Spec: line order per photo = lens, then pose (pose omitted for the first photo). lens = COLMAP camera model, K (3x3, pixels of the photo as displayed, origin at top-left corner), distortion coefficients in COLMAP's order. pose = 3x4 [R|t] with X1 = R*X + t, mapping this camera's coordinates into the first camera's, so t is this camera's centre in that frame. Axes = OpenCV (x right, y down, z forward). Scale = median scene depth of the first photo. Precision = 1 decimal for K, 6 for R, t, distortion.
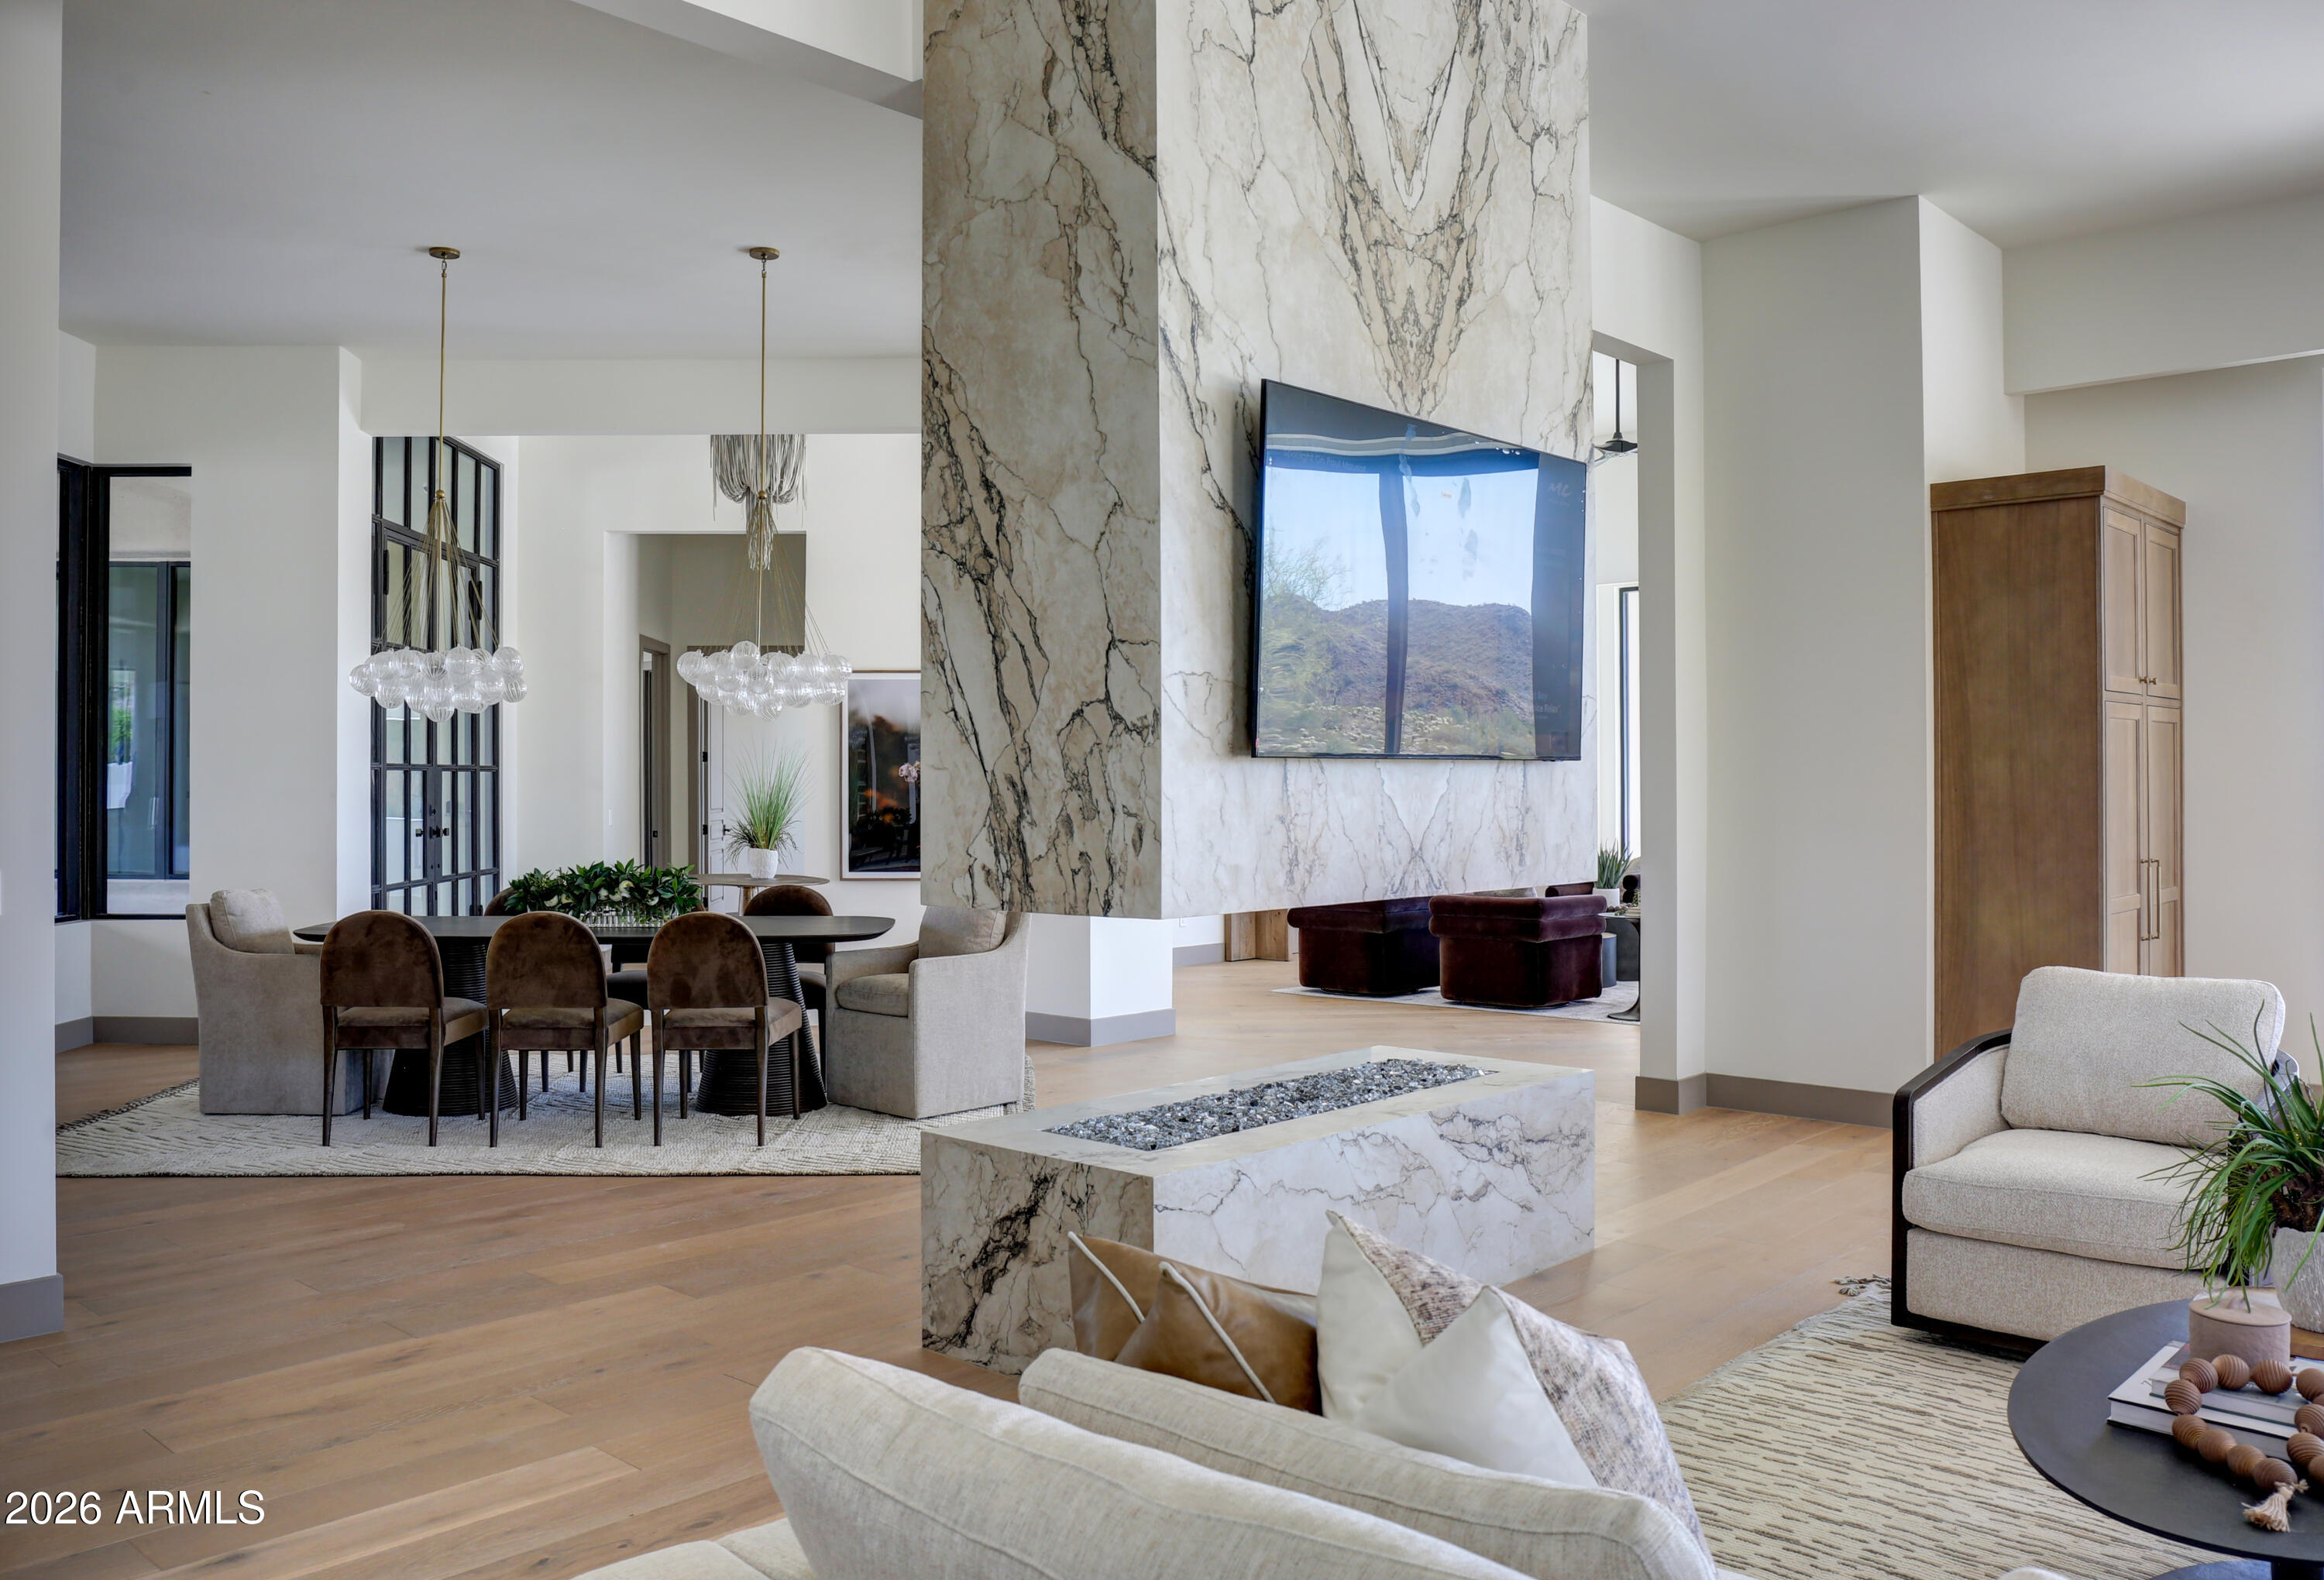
lens RADIAL K [[1785.8, 0, 1162.0], [0, 1785.8, 790.0], [0, 0, 1]] dist [-0.035781, 0.004820]
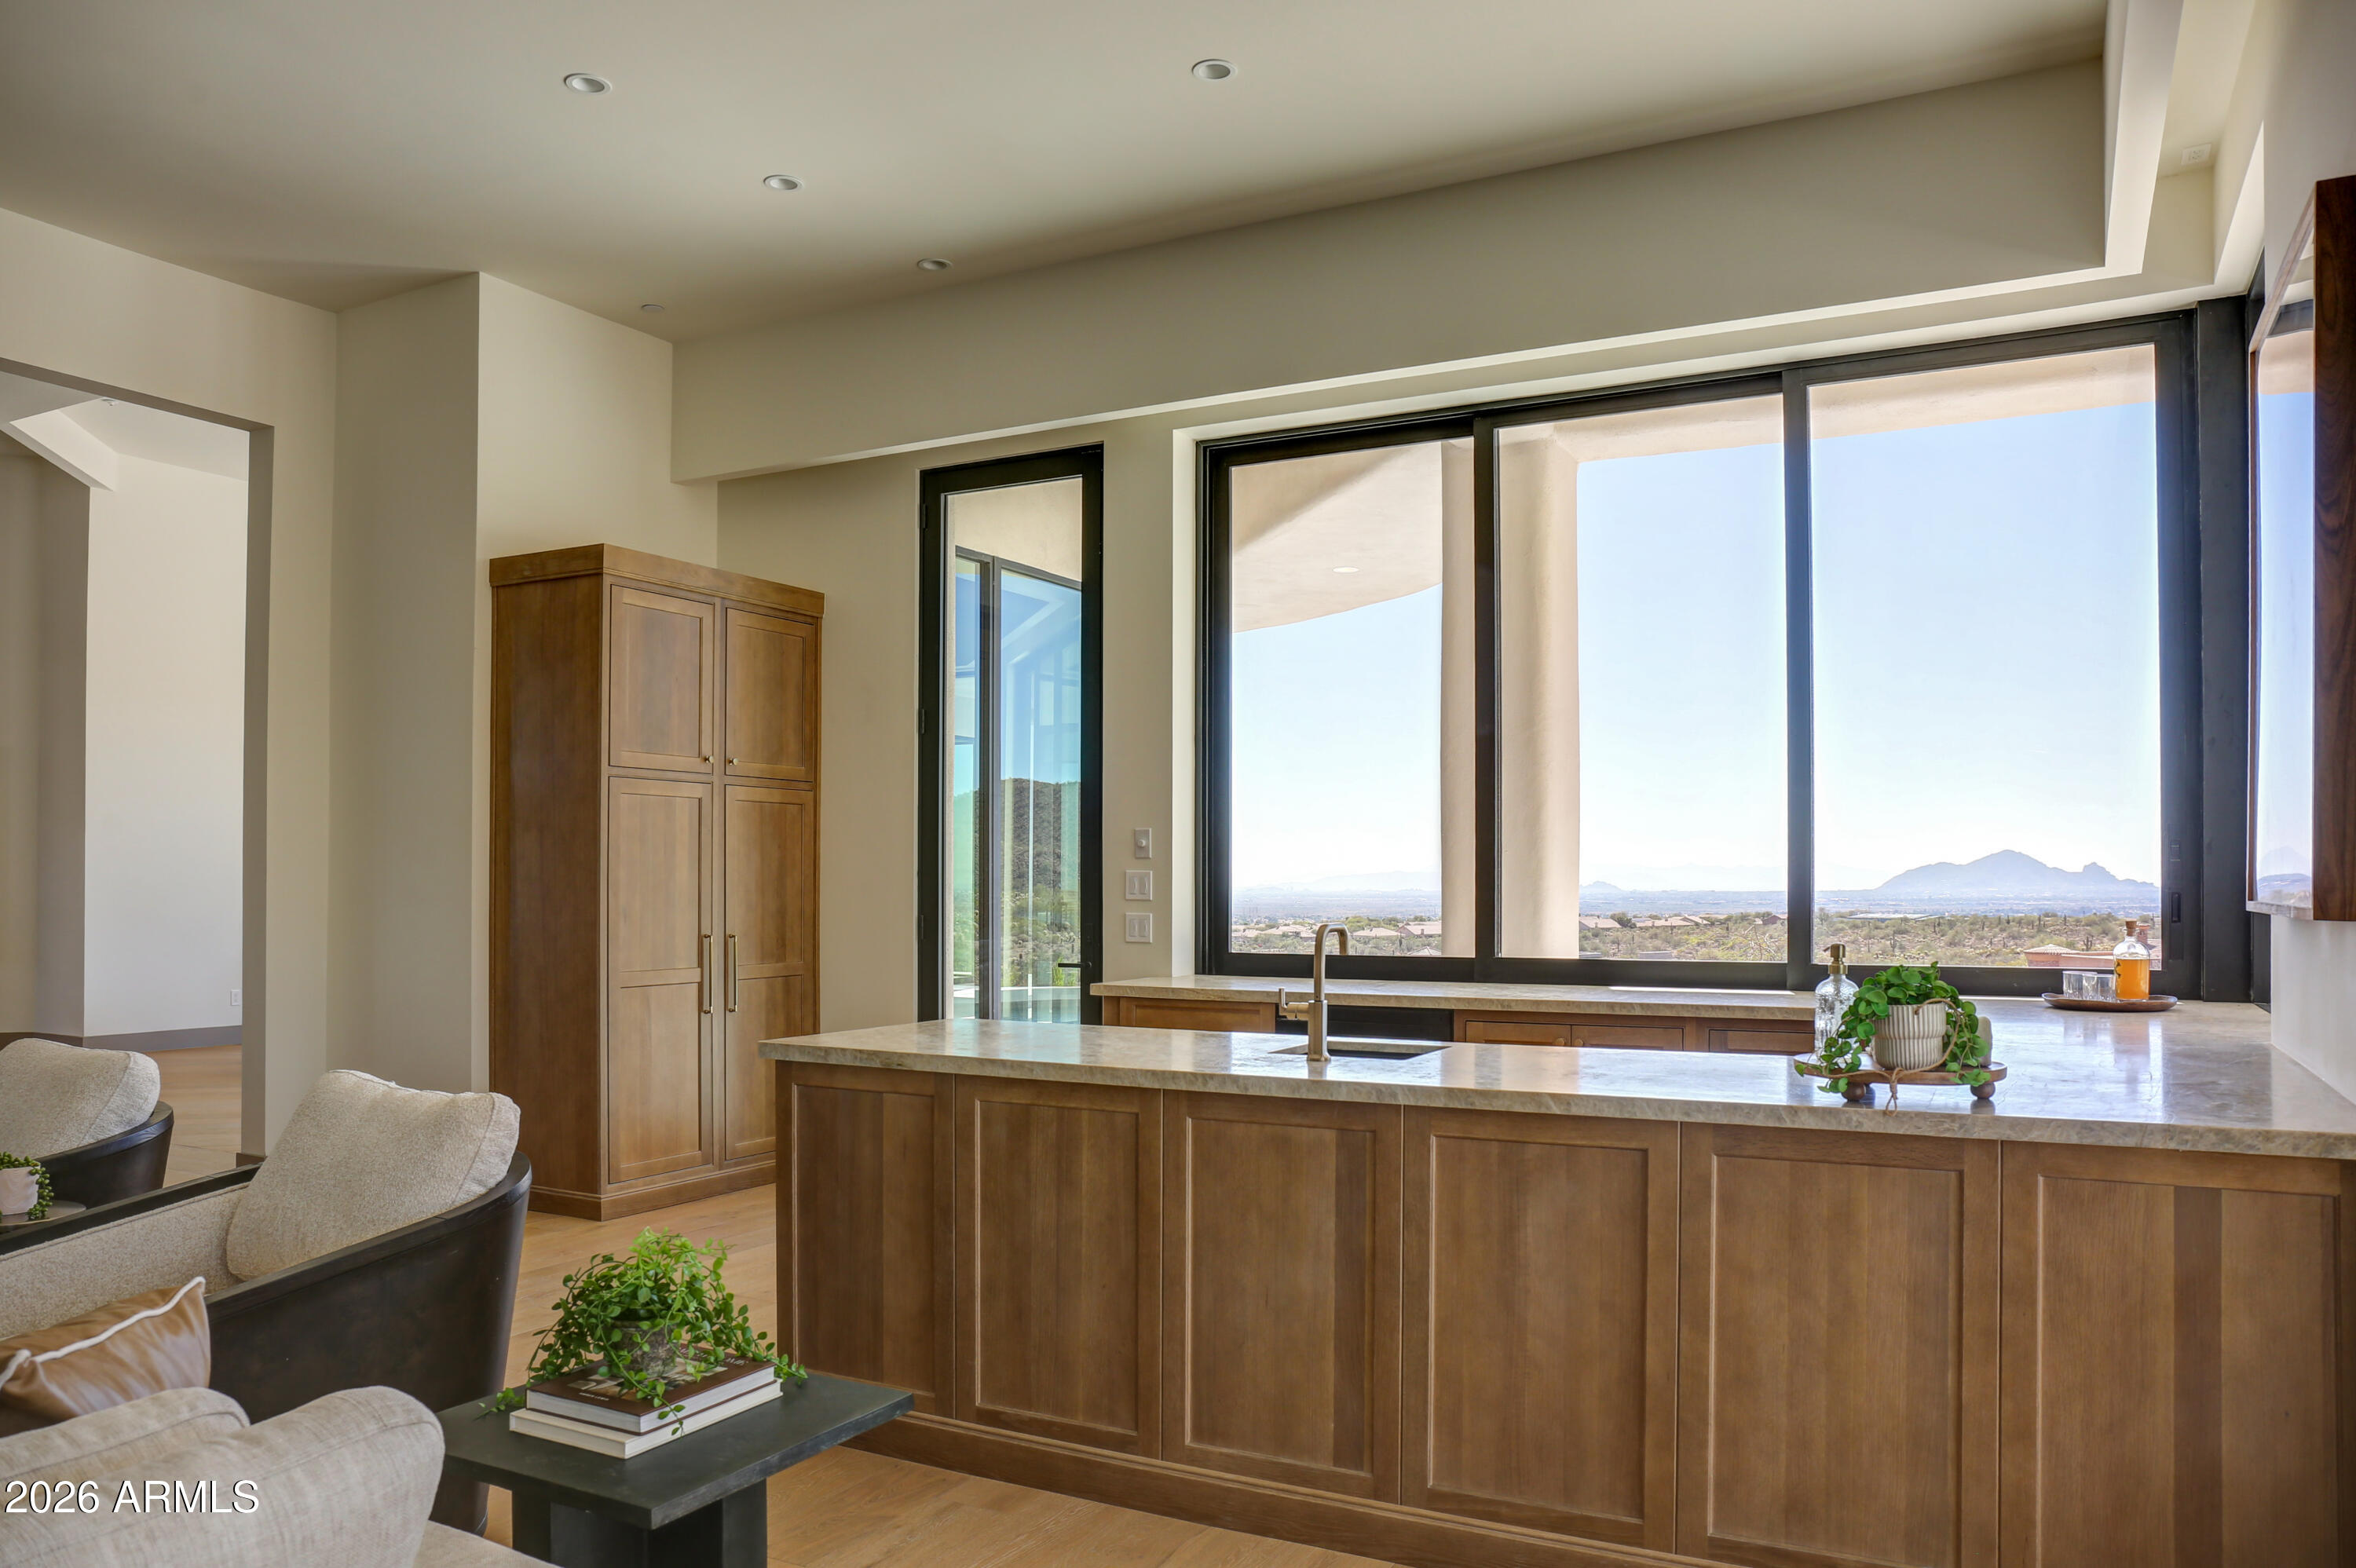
lens RADIAL K [[1635.3, 0, 1180.8], [0, 1635.3, 859.9], [0, 0, 1]] dist [-0.100489, 0.082628]
pose [[0.963547, 0.015318, 0.267100, 0.887598], [-0.010659, 0.999765, -0.018883, 0.017188], [-0.267326, 0.015348, 0.963484, 0.031226]]
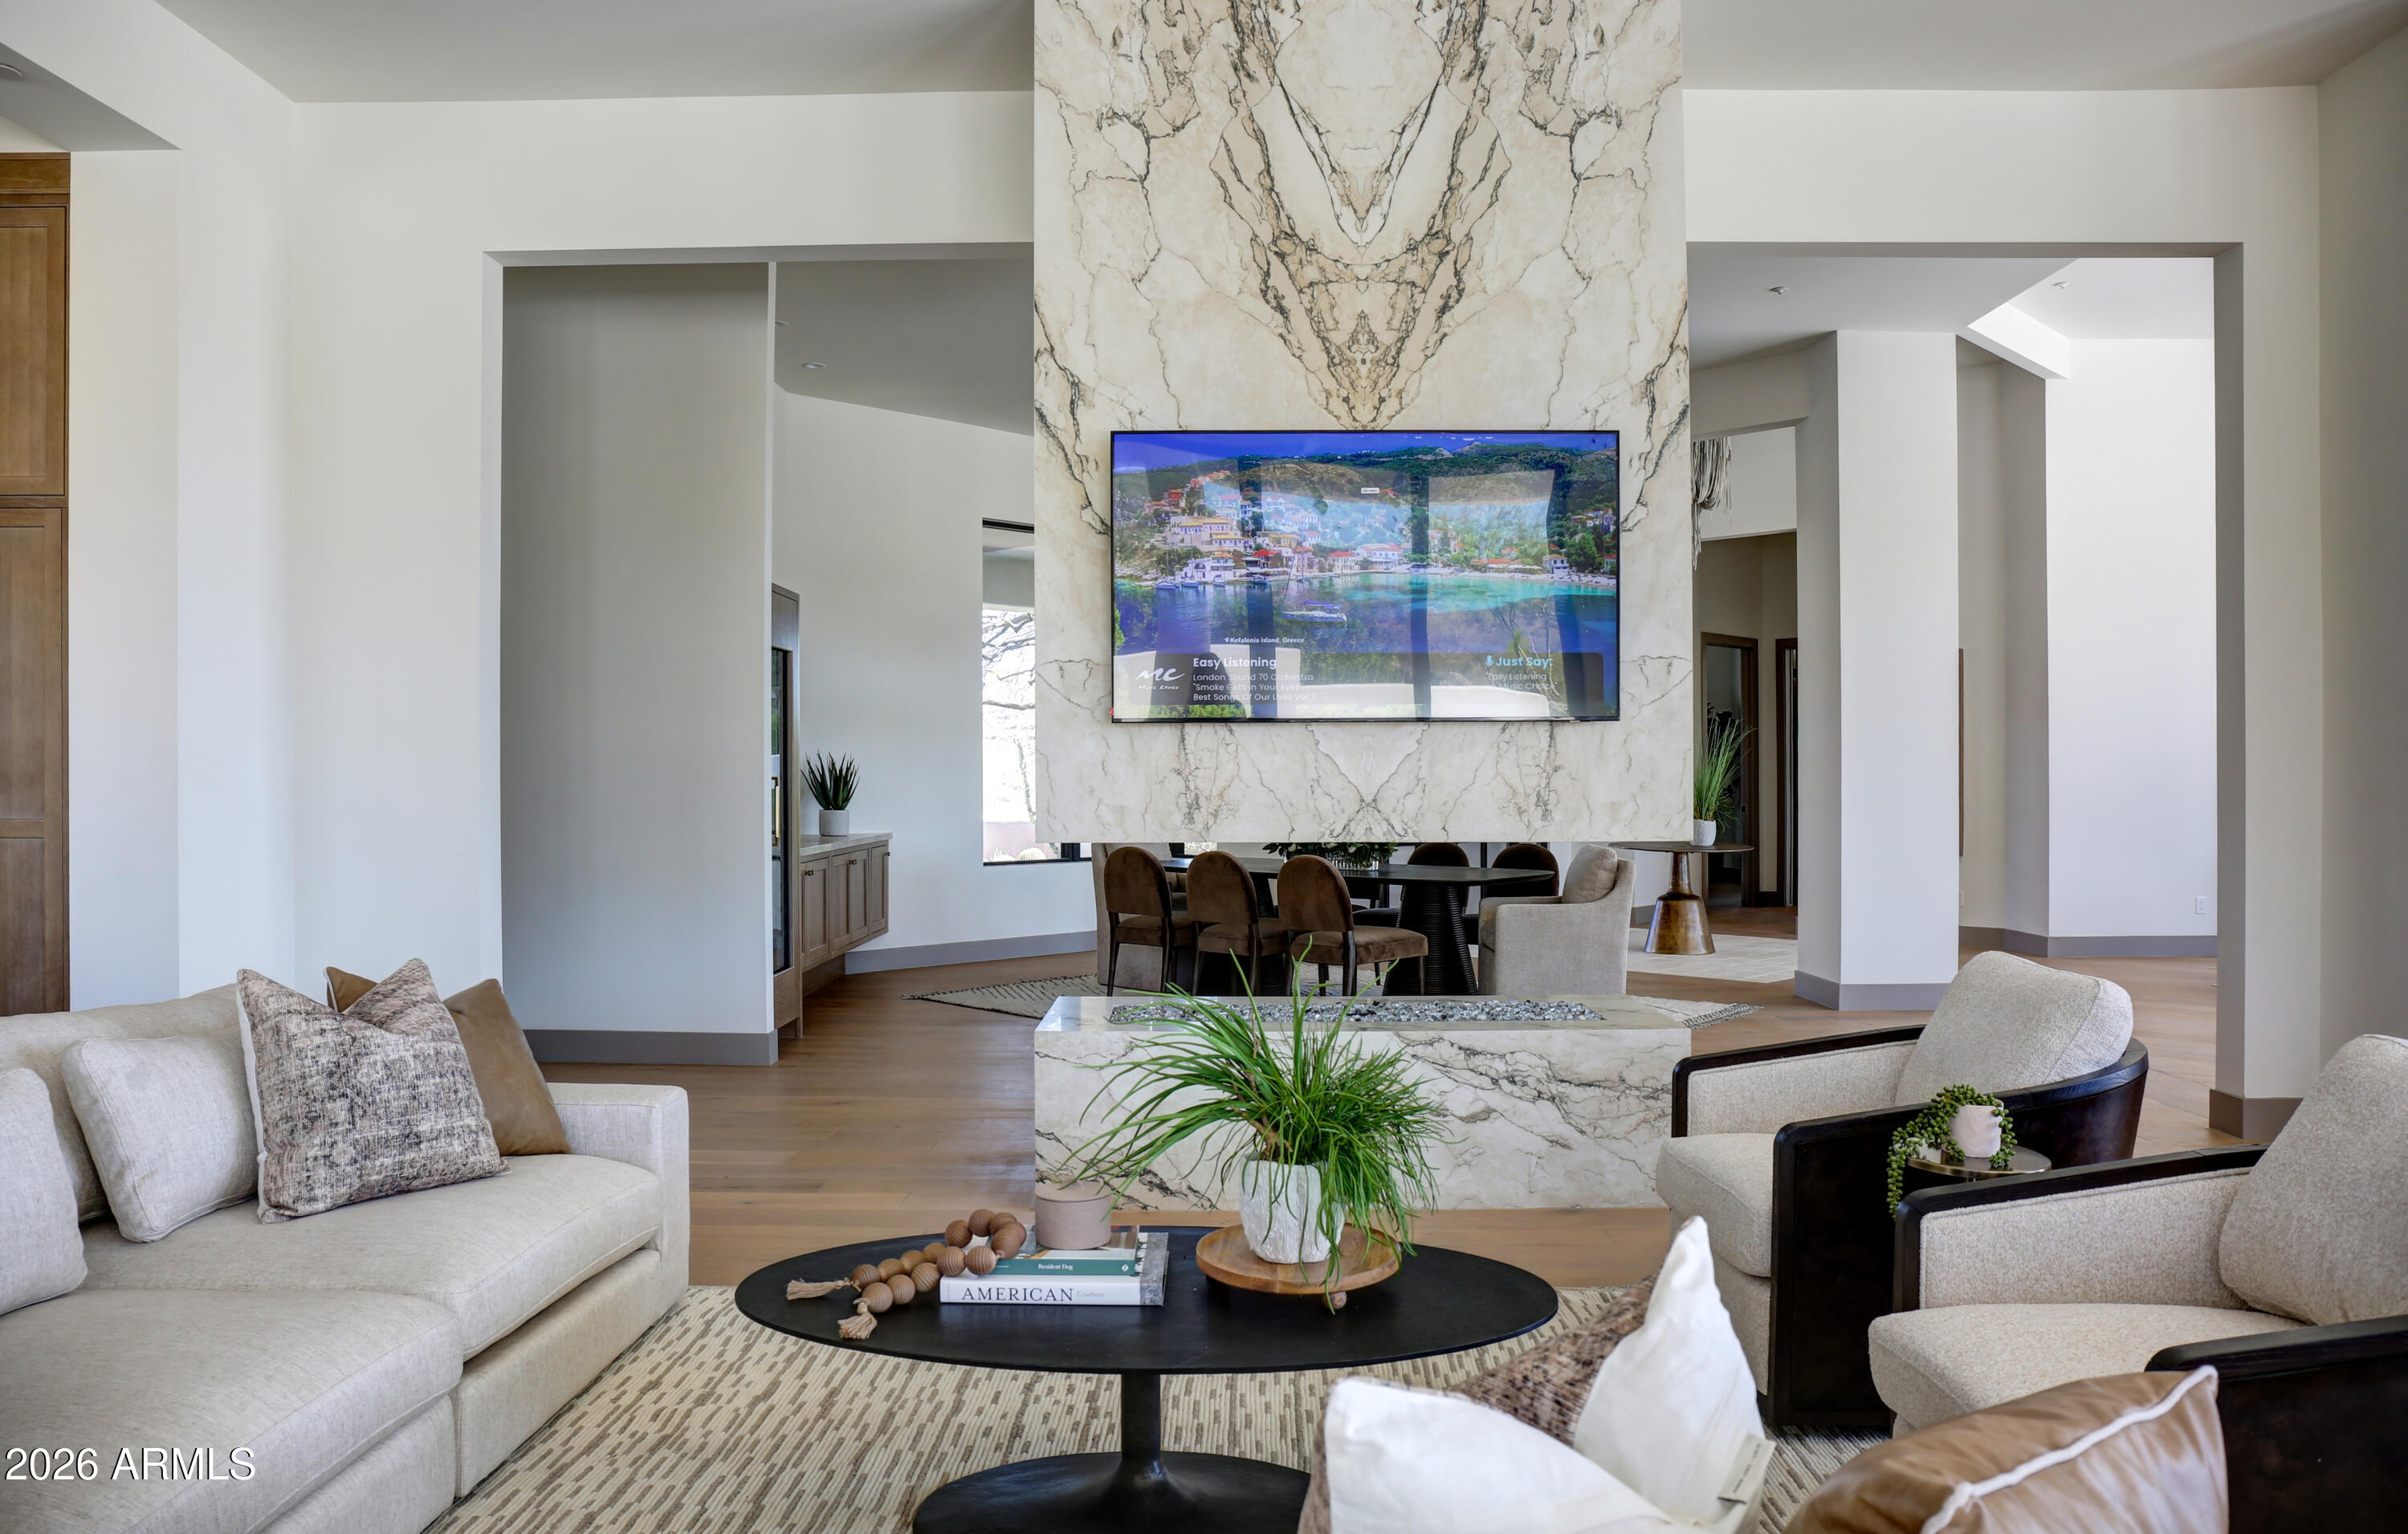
lens RADIAL K [[1622.2, 0, 1204.5], [0, 1622.2, 811.4], [0, 0, 1]] dist [-0.046050, -0.002108]
pose [[0.683435, 0.015079, -0.729856, 0.826500], [-0.002168, 0.999824, 0.018627, 0.020779], [0.730008, -0.011148, 0.683347, 0.206031]]
